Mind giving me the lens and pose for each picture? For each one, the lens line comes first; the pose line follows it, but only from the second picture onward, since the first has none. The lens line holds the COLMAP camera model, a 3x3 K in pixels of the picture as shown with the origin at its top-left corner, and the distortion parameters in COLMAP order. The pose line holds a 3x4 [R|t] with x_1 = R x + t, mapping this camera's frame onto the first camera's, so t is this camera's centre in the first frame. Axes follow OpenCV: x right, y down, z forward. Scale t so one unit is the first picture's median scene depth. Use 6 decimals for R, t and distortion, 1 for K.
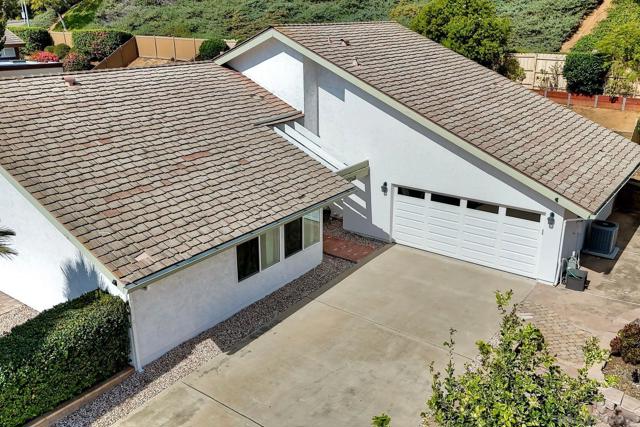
lens RADIAL K [[562.5, 0, 318.7], [0, 562.5, 214.7], [0, 0, 1]] dist [0.061321, -0.067339]
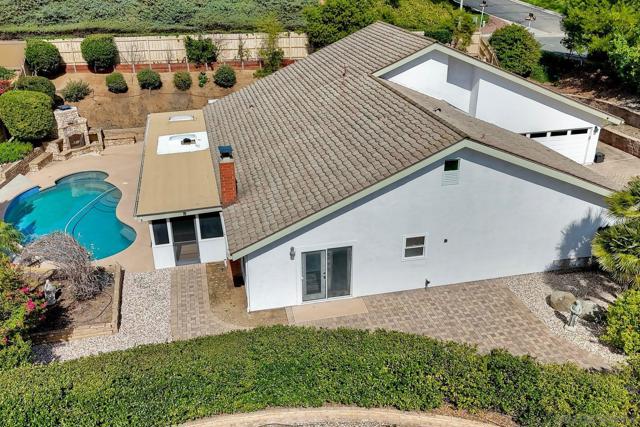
lens RADIAL K [[562.5, 0, 318.7], [0, 562.5, 214.7], [0, 0, 1]] dist [0.061321, -0.067339]
pose [[0.642329, -0.327630, 0.692872, -1.482943], [0.260913, 0.943504, 0.204264, -0.328228], [-0.720651, 0.049575, 0.691523, 0.330510]]
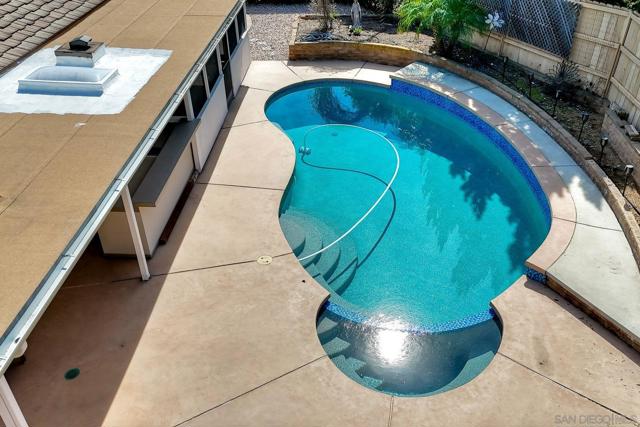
lens RADIAL K [[562.5, 0, 318.7], [0, 562.5, 214.7], [0, 0, 1]] dist [0.061321, -0.067339]
pose [[-0.835558, 0.318679, -0.447534, -0.462636], [-0.167561, 0.627956, 0.759996, -0.662067], [0.523227, 0.710010, -0.471296, 2.174047]]
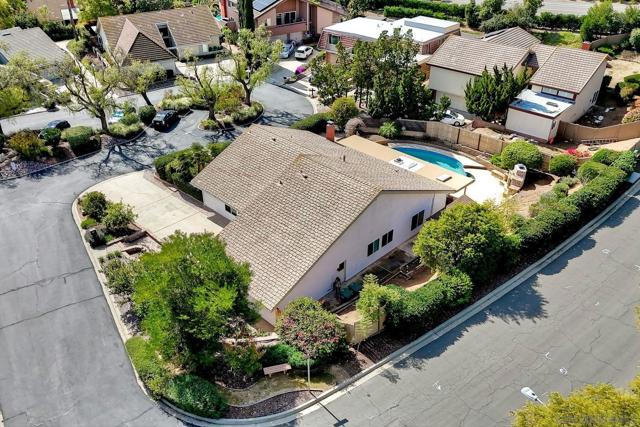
lens RADIAL K [[559.0, 0, 294.7], [0, 559.0, 213.8], [0, 0, 1]] dist [0.042772, -0.005701]
pose [[-0.157497, 0.535435, -0.829761, 2.224159], [-0.306938, 0.772088, 0.556479, -1.601977], [0.938607, 0.342329, 0.042744, 1.080802]]
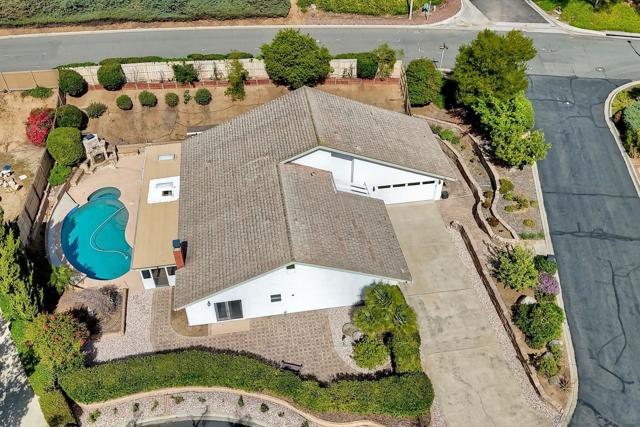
lens RADIAL K [[562.5, 0, 318.7], [0, 562.5, 214.7], [0, 0, 1]] dist [0.061321, -0.067339]
pose [[0.697254, -0.479431, 0.532900, -1.479003], [0.235119, 0.855251, 0.461806, -1.202508], [-0.677167, -0.196701, 0.709051, -0.585978]]
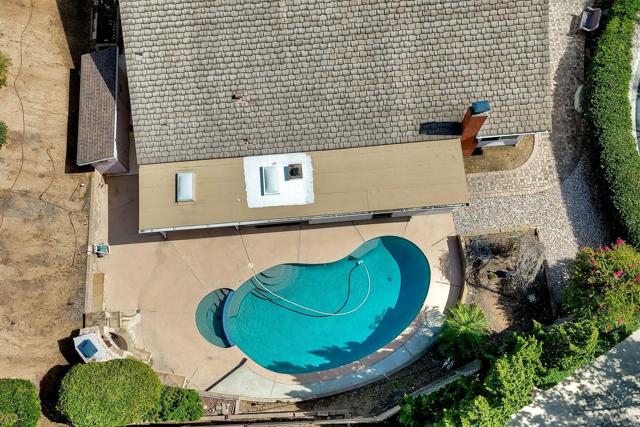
lens RADIAL K [[562.5, 0, 318.7], [0, 562.5, 214.7], [0, 0, 1]] dist [0.061321, -0.067339]
pose [[-0.659743, -0.712059, 0.240231, -1.029178], [0.282607, 0.061121, 0.957287, -1.614633], [-0.696328, 0.699454, 0.160908, 1.458532]]
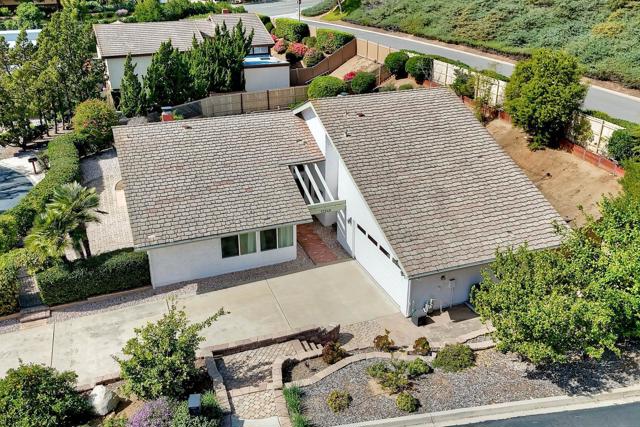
lens RADIAL K [[570.4, 0, 320.0], [0, 570.4, 213.5], [0, 0, 1]] dist [0.045585, -0.005553]
pose [[0.841546, 0.225641, -0.490801, 0.842000], [-0.178509, 0.973700, 0.141571, -0.285823], [0.509838, -0.031526, 0.859693, -0.345867]]
